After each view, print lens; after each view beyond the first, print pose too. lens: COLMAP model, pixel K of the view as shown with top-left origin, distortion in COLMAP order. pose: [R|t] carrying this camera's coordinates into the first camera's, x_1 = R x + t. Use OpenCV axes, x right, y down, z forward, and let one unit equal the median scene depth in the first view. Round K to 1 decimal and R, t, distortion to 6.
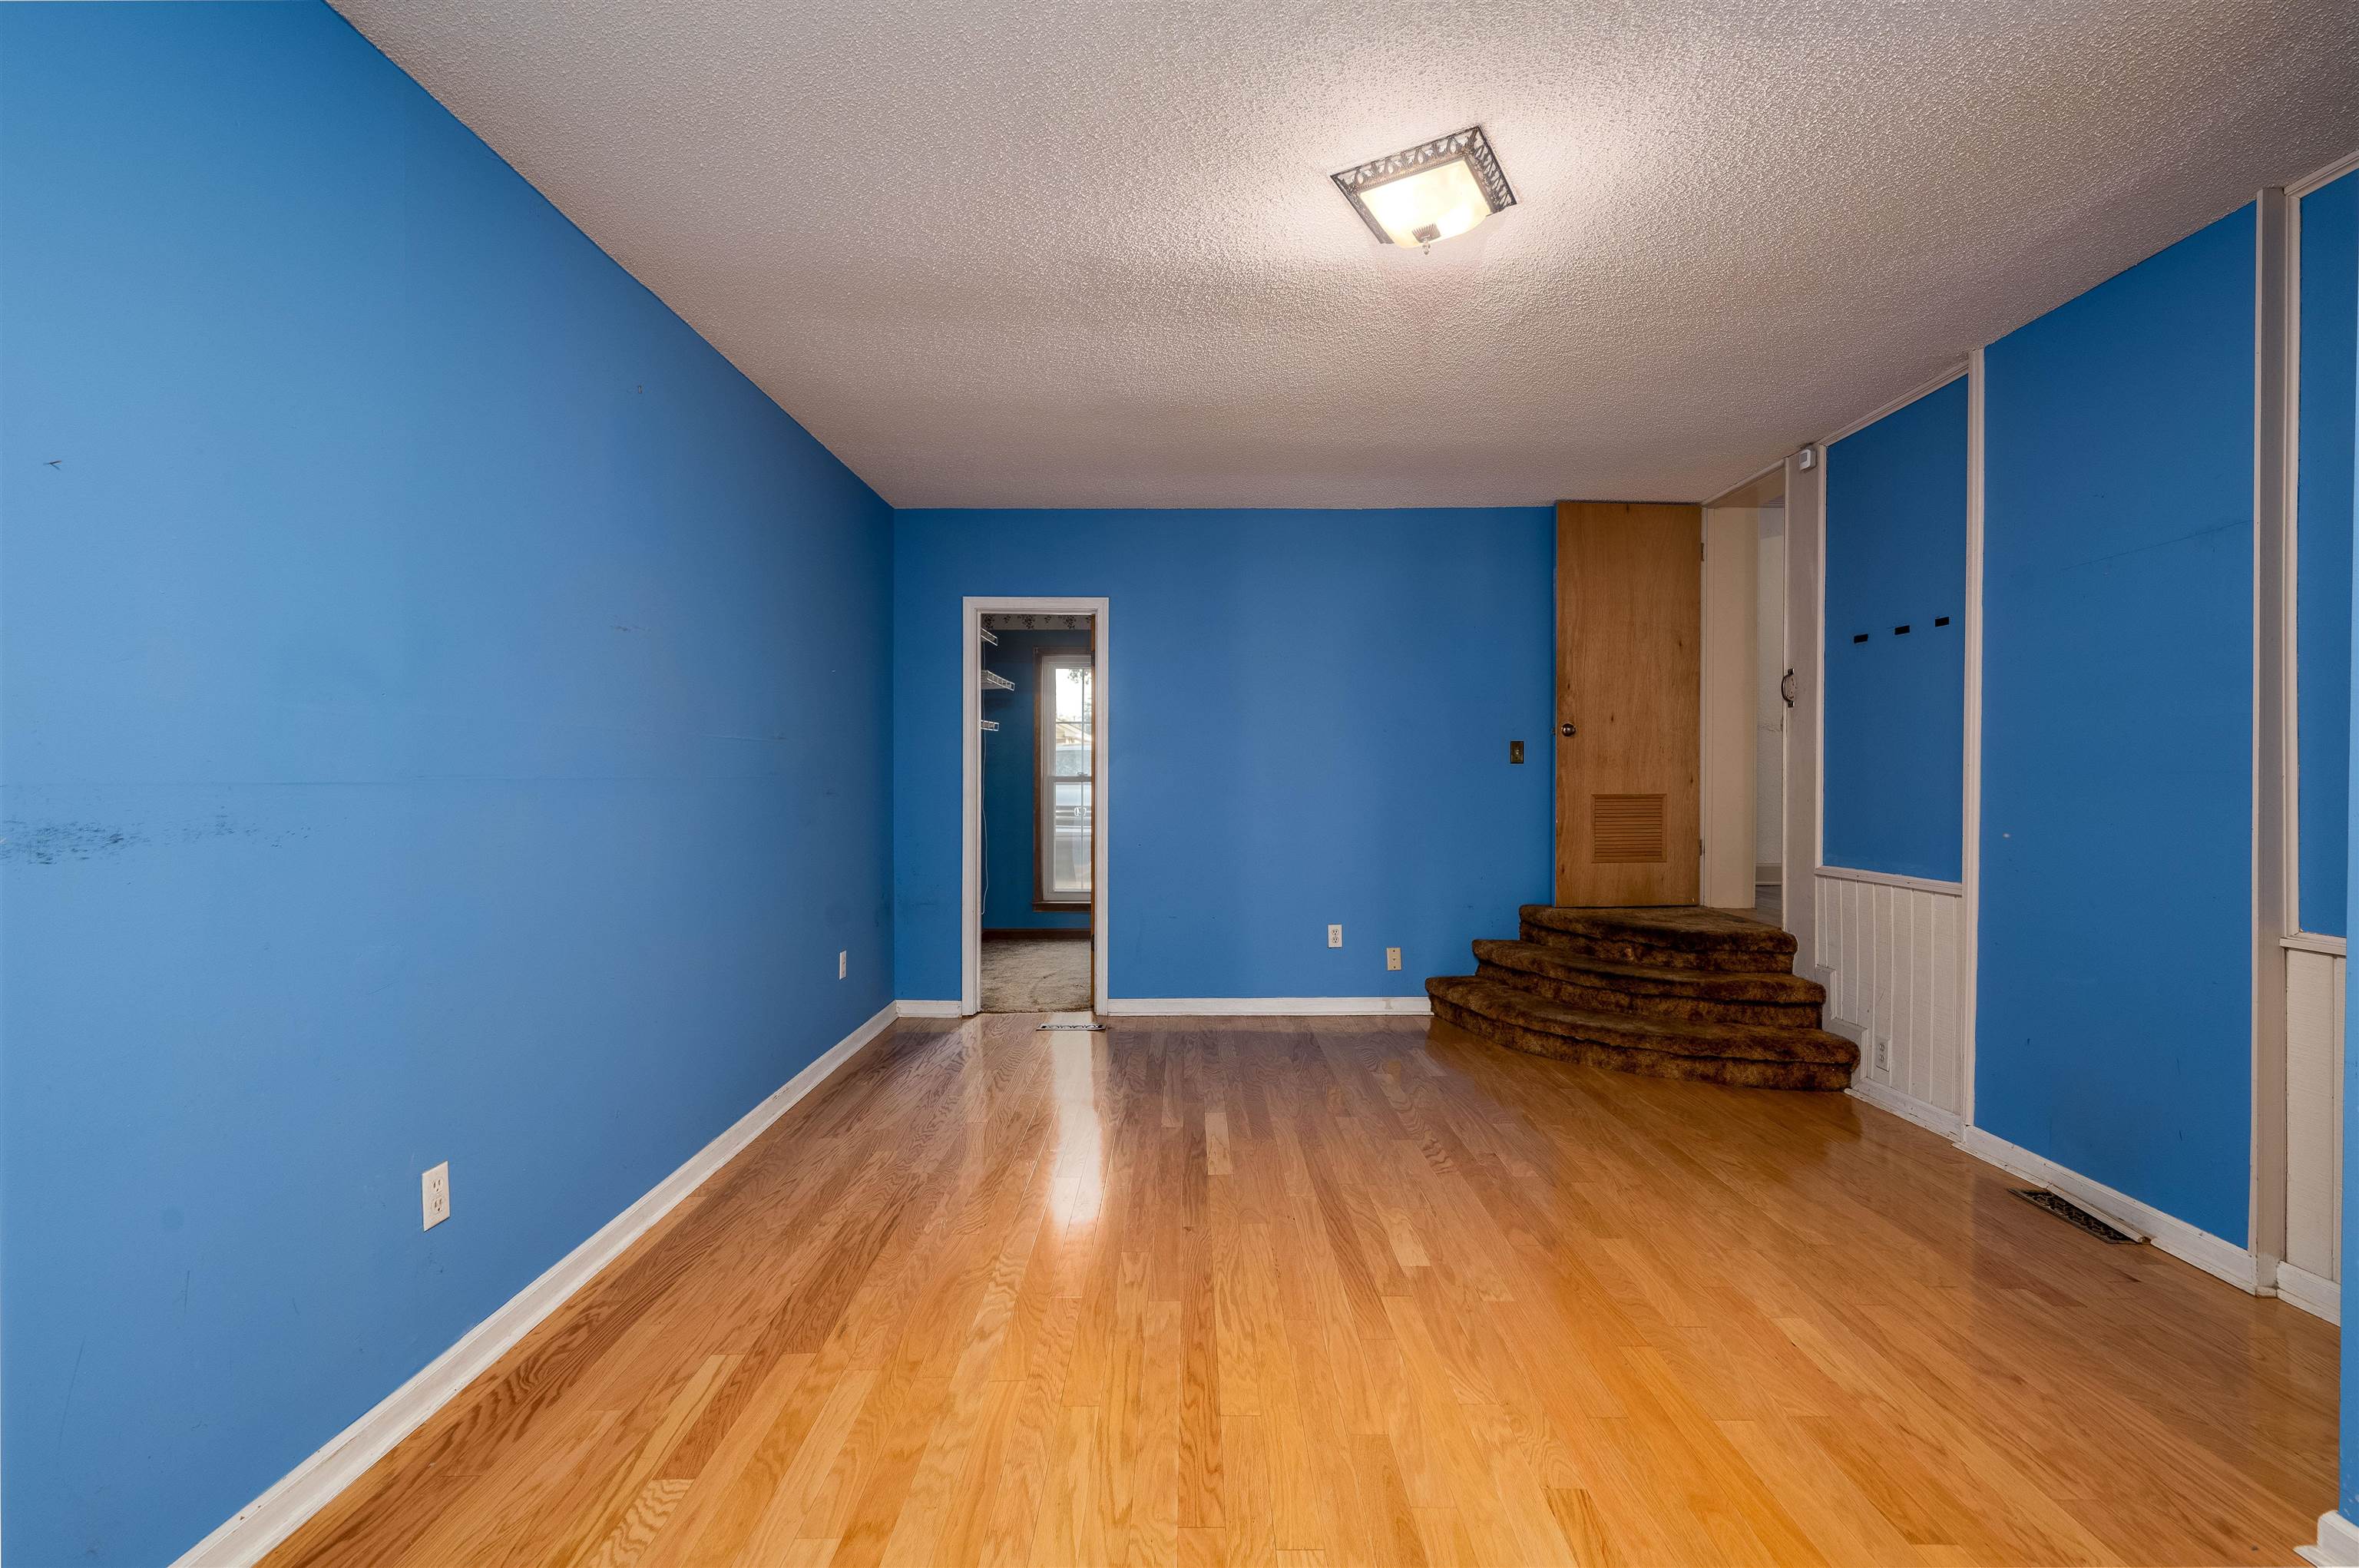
lens RADIAL K [[1056.6, 0, 1181.2], [0, 1056.6, 784.3], [0, 0, 1]] dist [-0.002982, 0.000904]
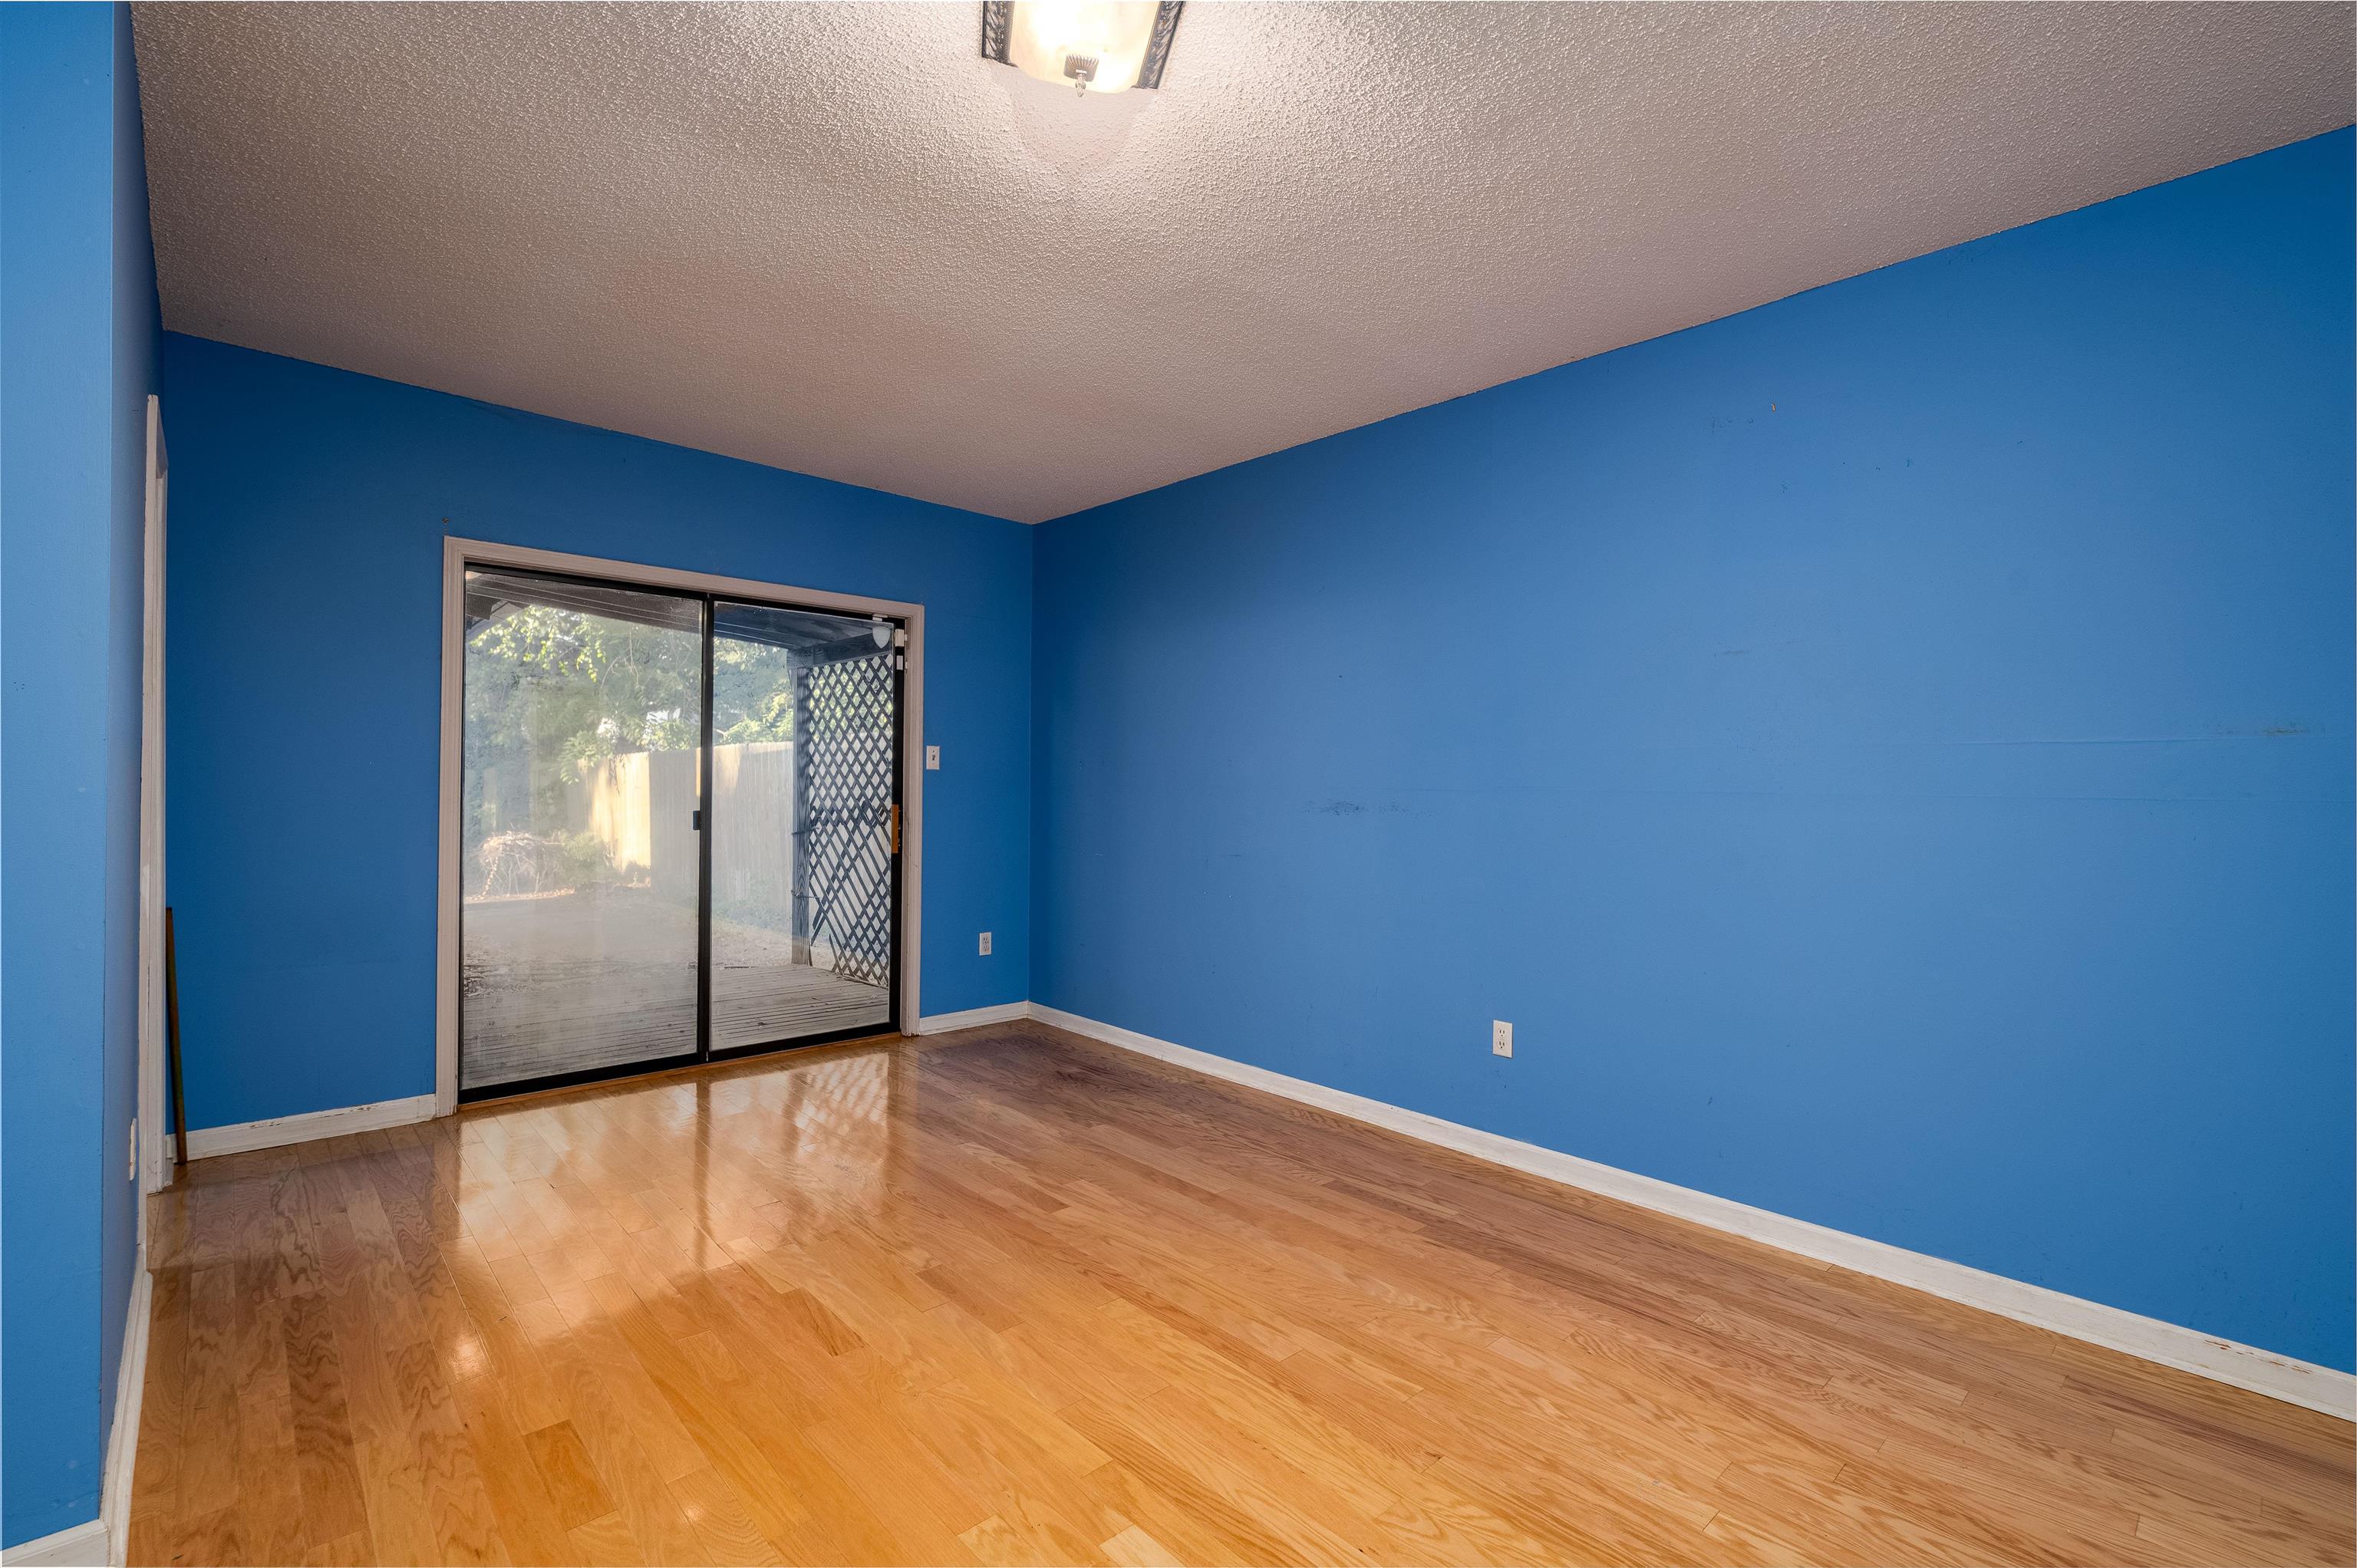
lens RADIAL K [[1055.6, 0, 1181.1], [0, 1055.6, 778.6], [0, 0, 1]] dist [-0.002982, 0.000904]
pose [[-0.736490, -0.009526, -0.676381, 0.738108], [-0.016869, 0.999849, 0.004287, -0.018266], [0.676238, 0.014568, -0.736539, 1.733878]]
